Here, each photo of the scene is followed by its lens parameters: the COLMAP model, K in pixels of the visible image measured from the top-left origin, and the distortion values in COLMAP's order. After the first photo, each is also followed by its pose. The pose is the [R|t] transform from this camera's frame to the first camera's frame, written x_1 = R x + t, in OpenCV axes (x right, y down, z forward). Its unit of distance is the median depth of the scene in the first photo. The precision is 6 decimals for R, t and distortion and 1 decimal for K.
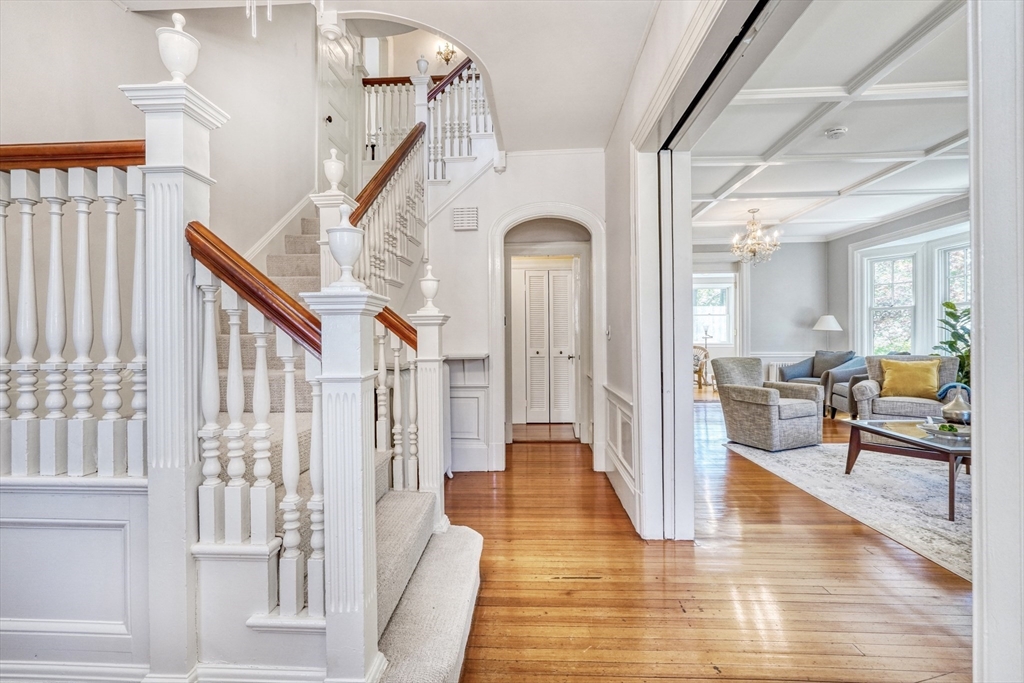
lens RADIAL K [[439.1, 0, 512.0], [0, 439.1, 341.5], [0, 0, 1]] dist [-0.009600, 0.000007]
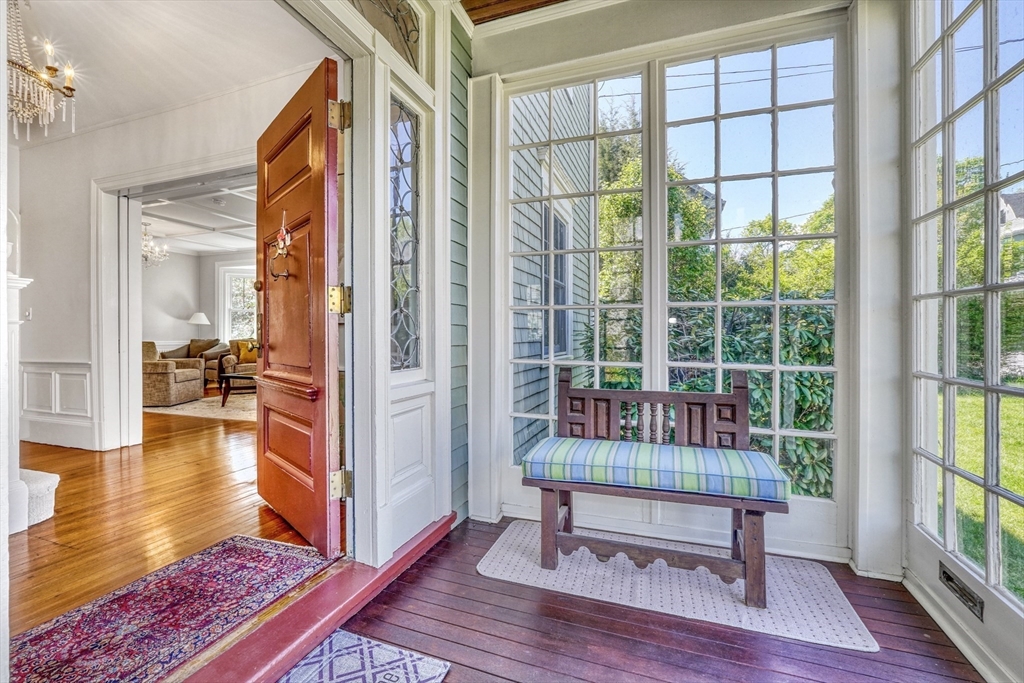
lens RADIAL K [[446.3, 0, 512.0], [0, 446.3, 341.5], [0, 0, 1]] dist [-0.001896, -0.000166]
pose [[0.293953, 0.004194, 0.955811, -0.418945], [-0.003275, 0.999989, -0.003381, 0.042469], [-0.955814, -0.002137, 0.293964, -0.436427]]
